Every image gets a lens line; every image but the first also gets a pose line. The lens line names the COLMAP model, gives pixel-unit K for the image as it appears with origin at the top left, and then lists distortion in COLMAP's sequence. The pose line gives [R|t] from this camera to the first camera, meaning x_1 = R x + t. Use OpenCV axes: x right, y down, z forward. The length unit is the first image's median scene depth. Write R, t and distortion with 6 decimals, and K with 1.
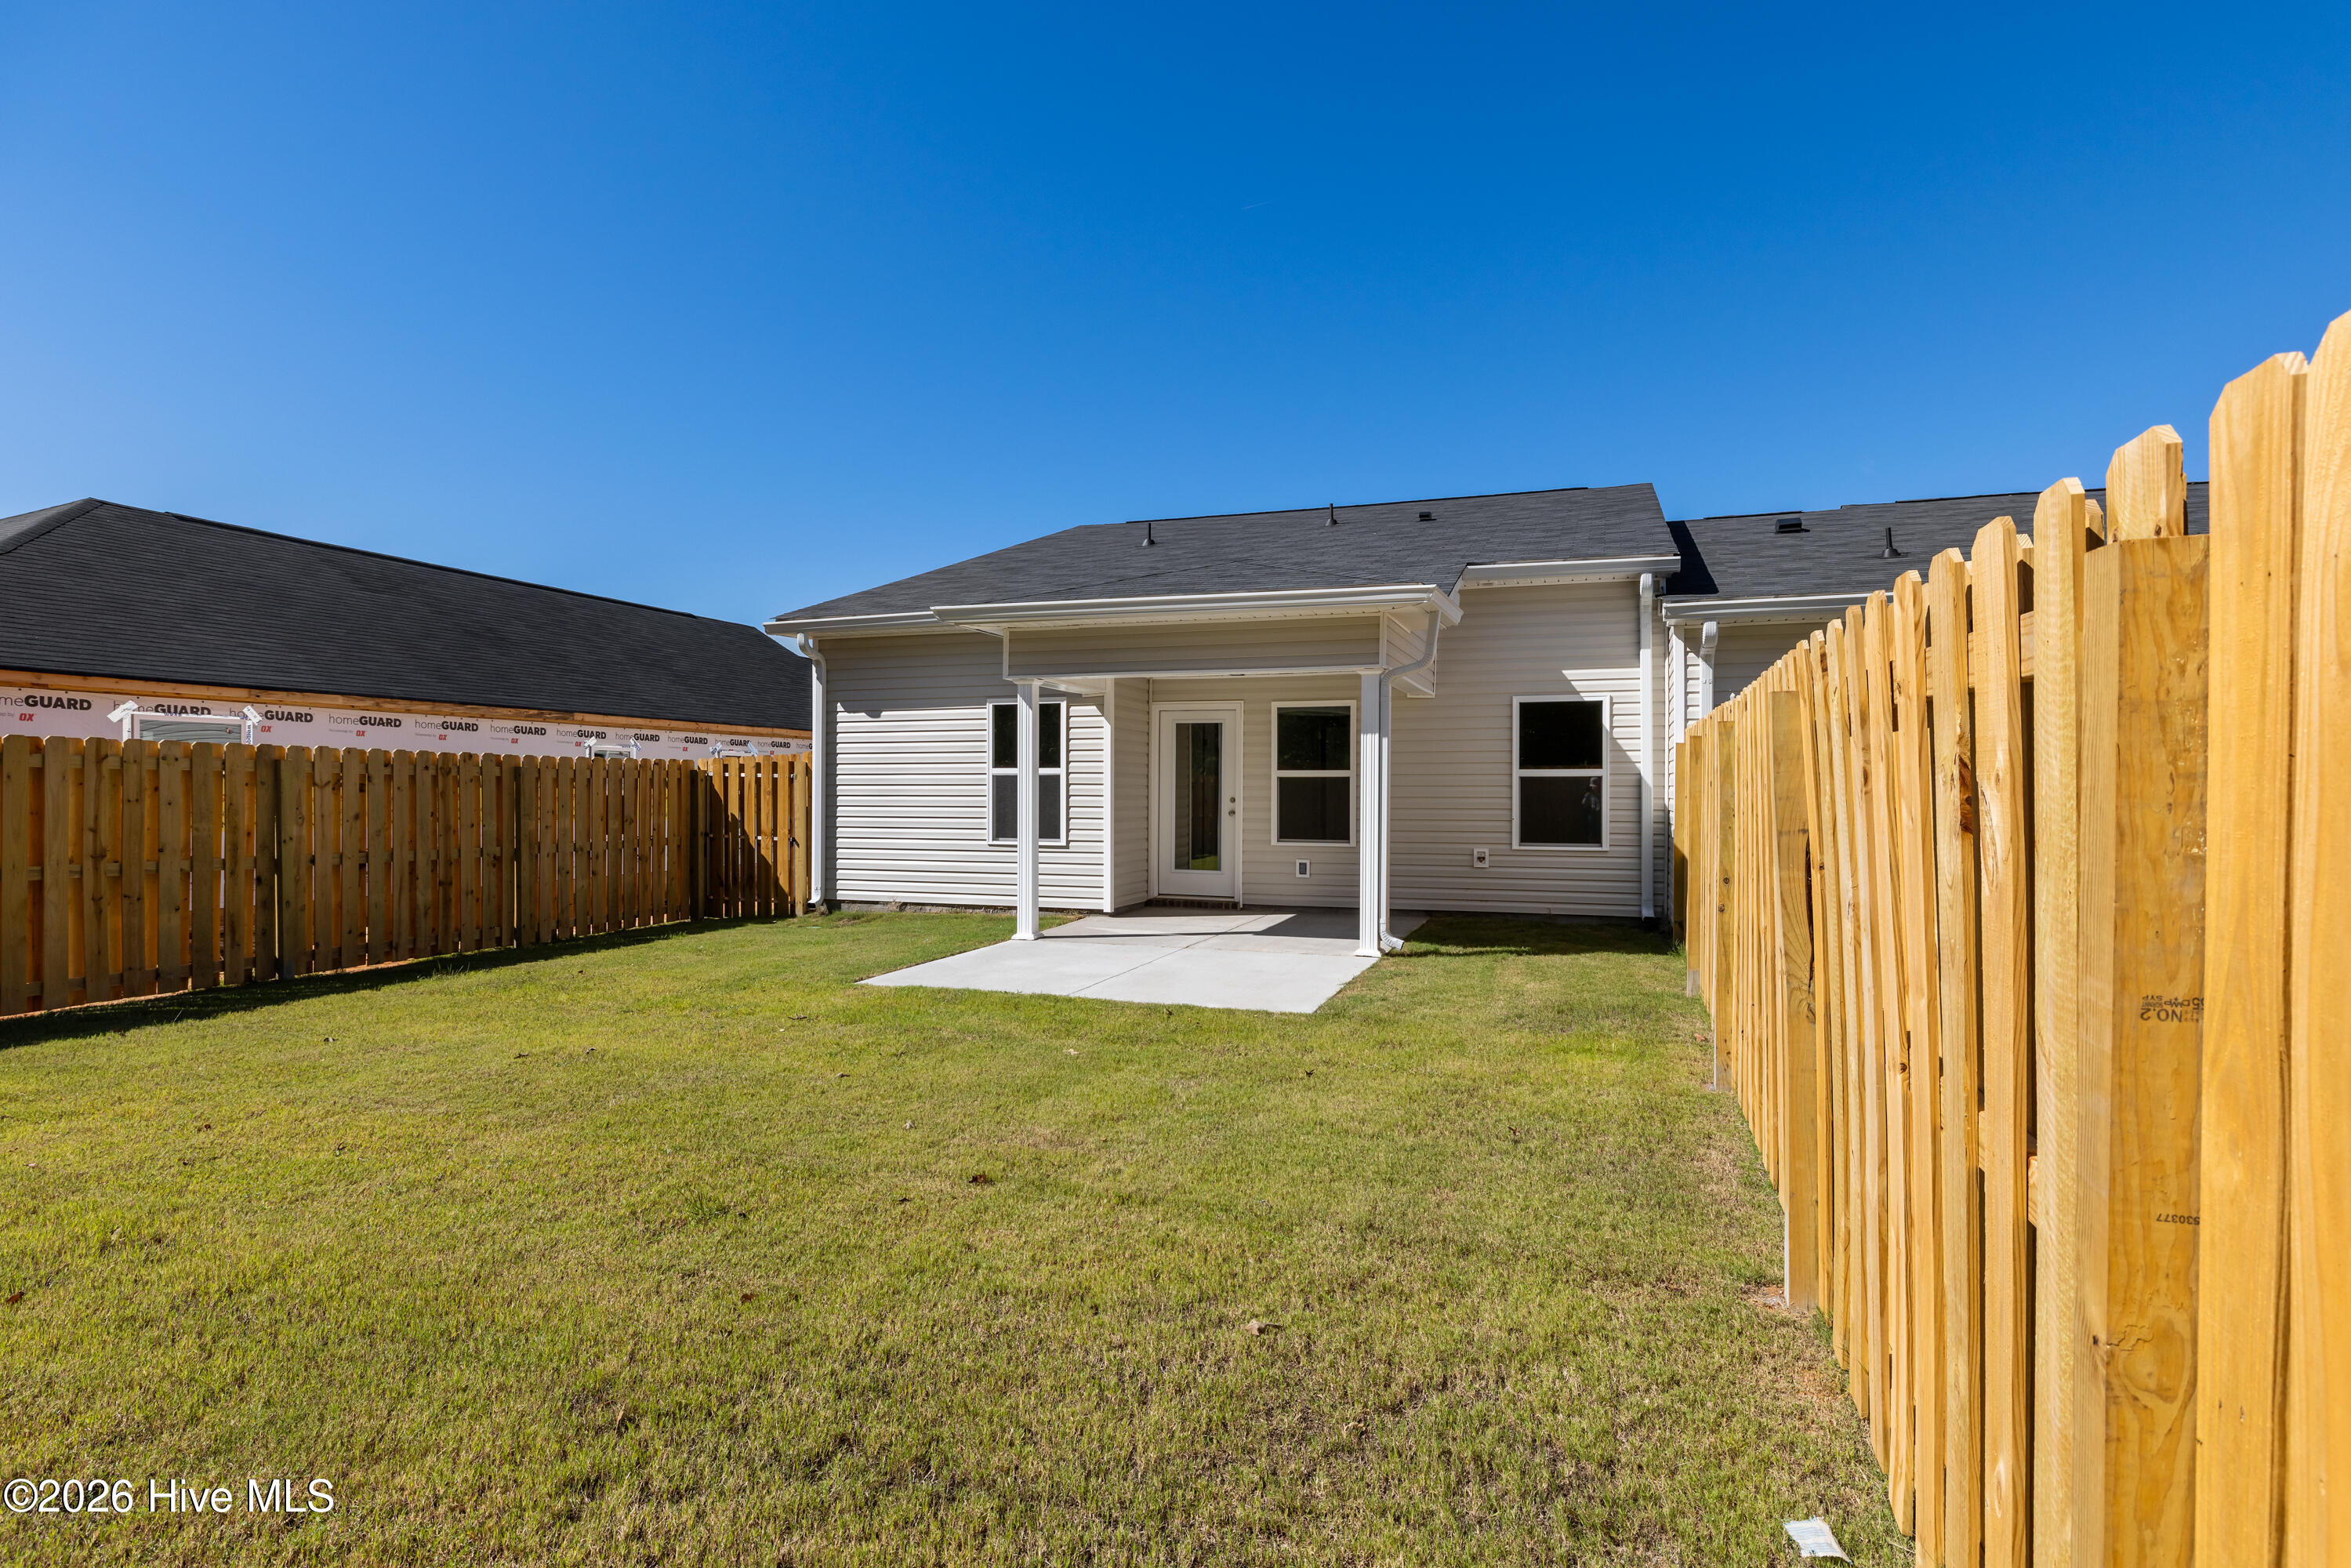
lens RADIAL K [[1226.9, 0, 1186.0], [0, 1226.9, 801.8], [0, 0, 1]] dist [0.002641, 0.000237]
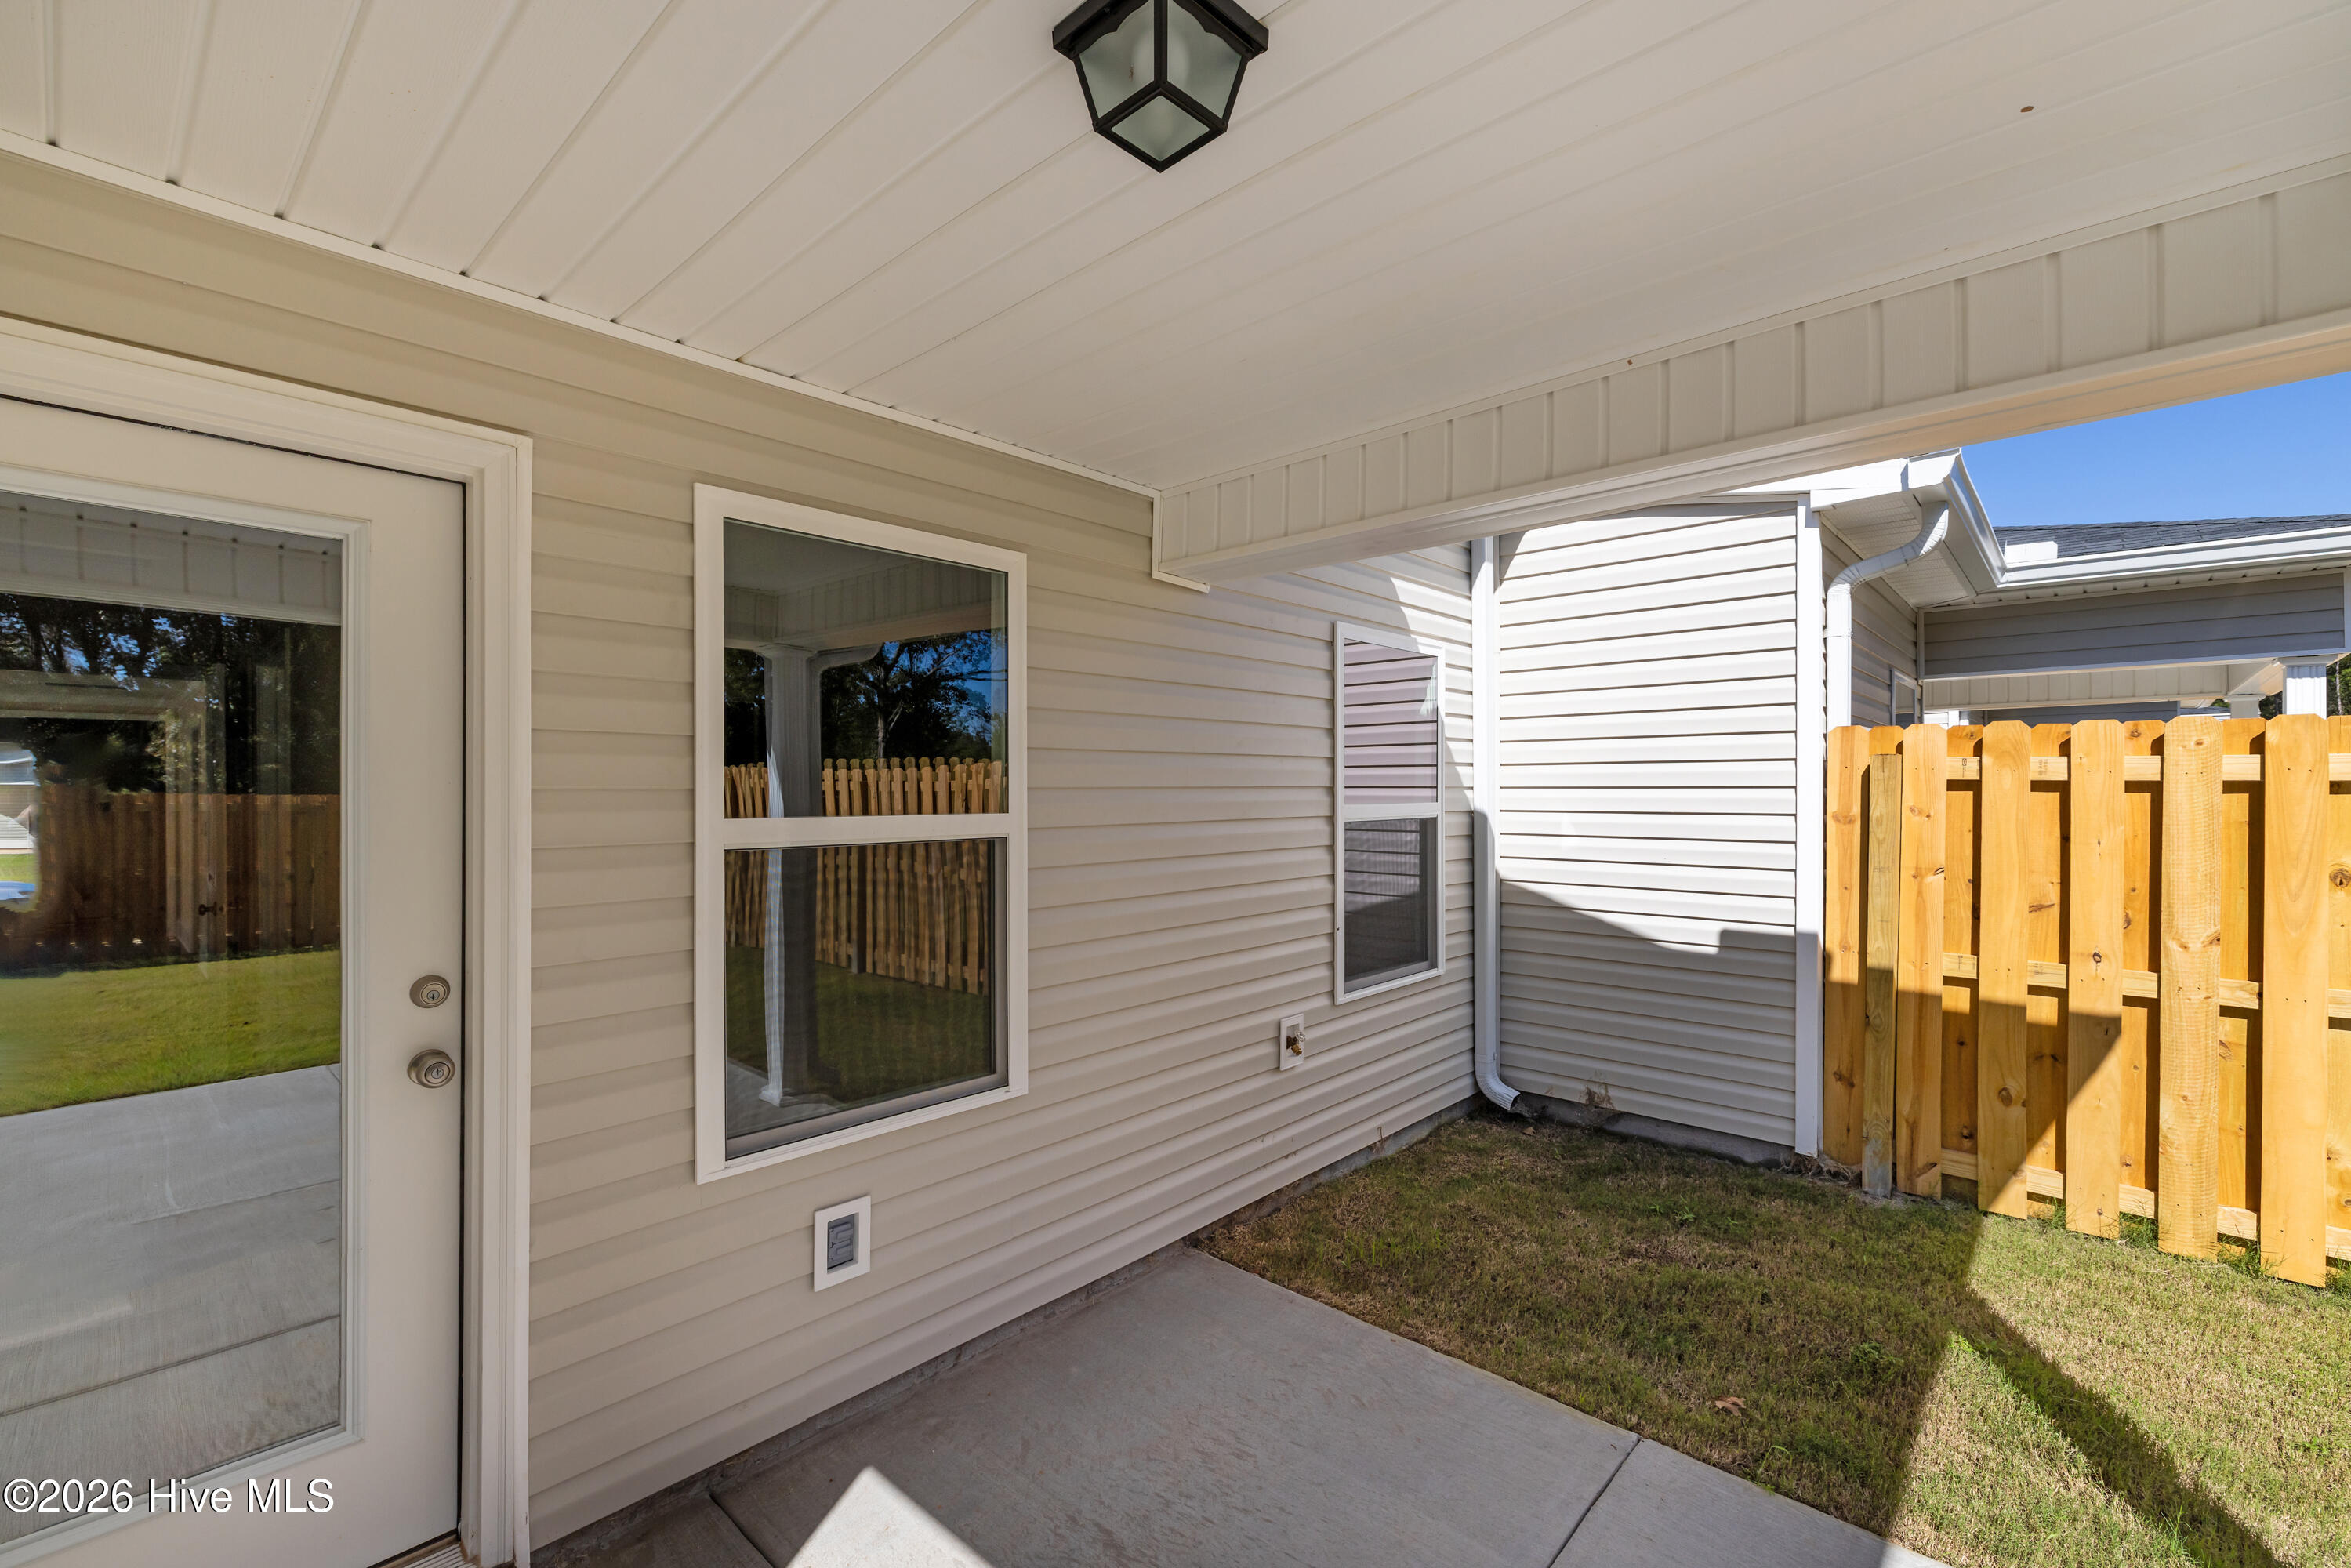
lens RADIAL K [[1015.9, 0, 1178.6], [0, 1015.9, 795.0], [0, 0, 1]] dist [0.000129, -0.000008]
pose [[0.400111, -0.005764, 0.916448, -0.053661], [0.013080, 0.999914, 0.000578, -0.028644], [-0.916373, 0.011756, 0.400152, 0.864037]]
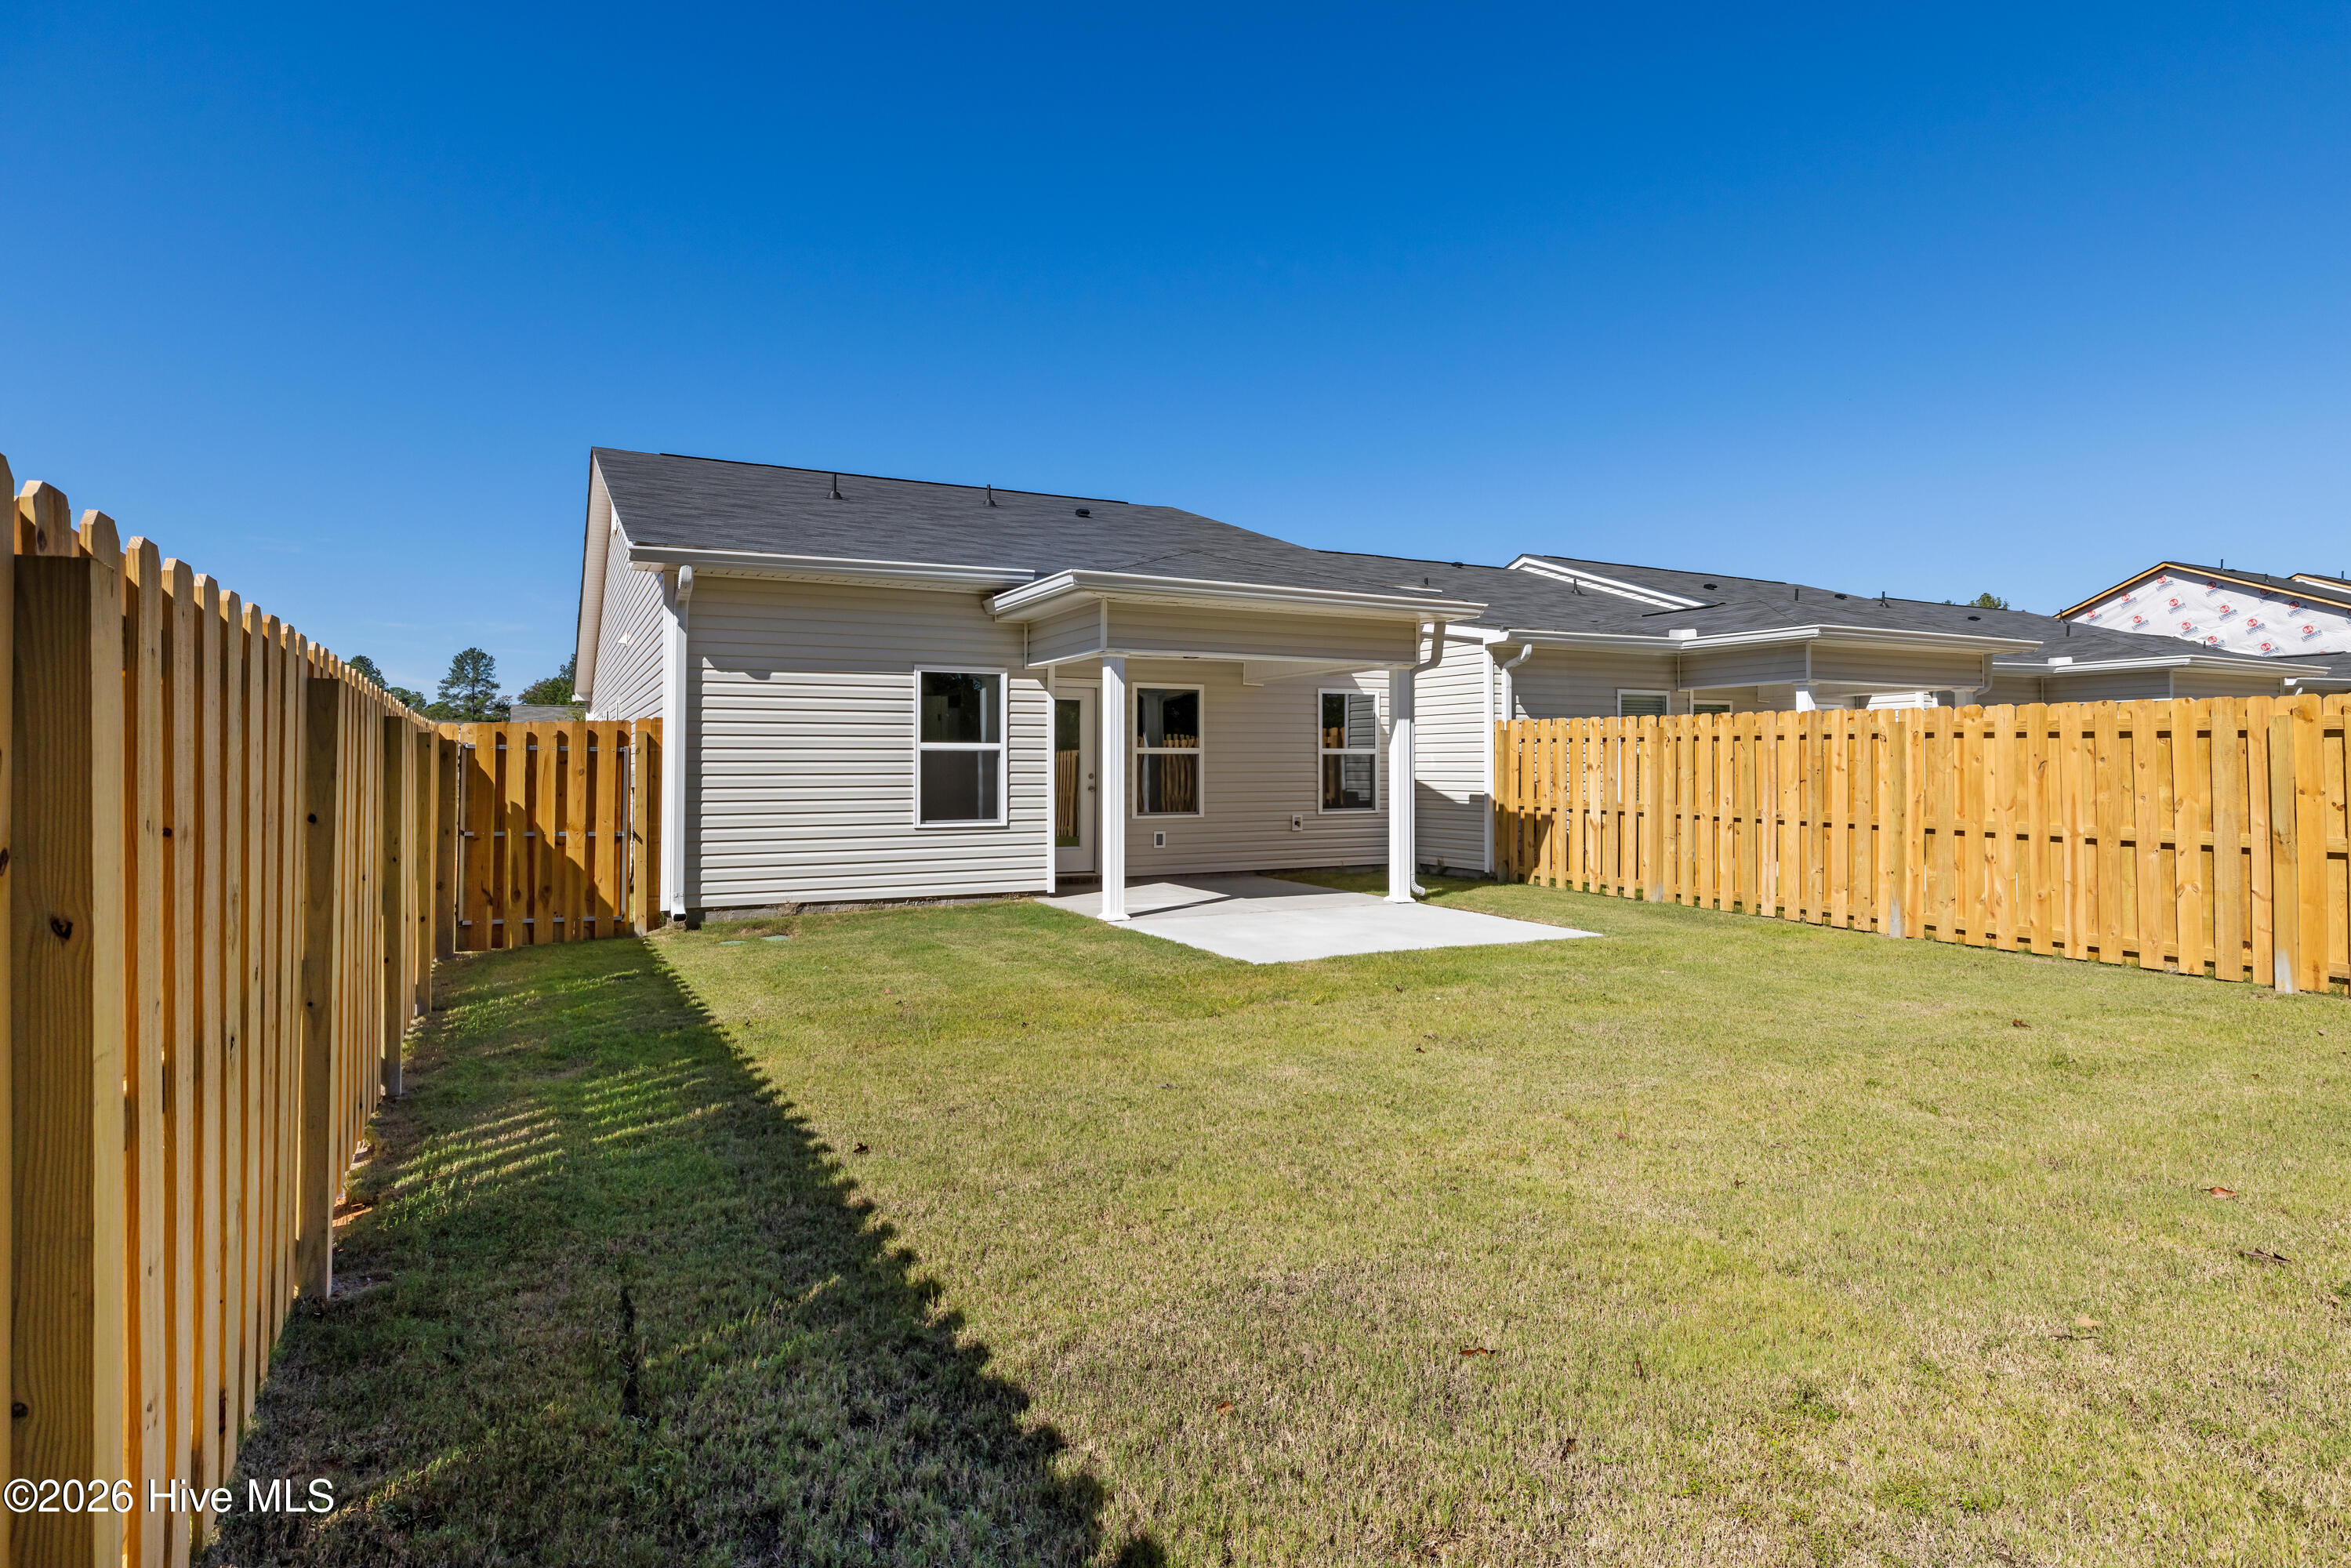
lens RADIAL K [[1239.8, 0, 1179.3], [0, 1239.8, 751.1], [0, 0, 1]] dist [0.002022, 0.000316]
pose [[0.692141, 0.006089, 0.721736, -0.672077], [0.011108, 0.999756, -0.019086, -0.001719], [-0.721676, 0.021227, 0.691905, 0.238645]]
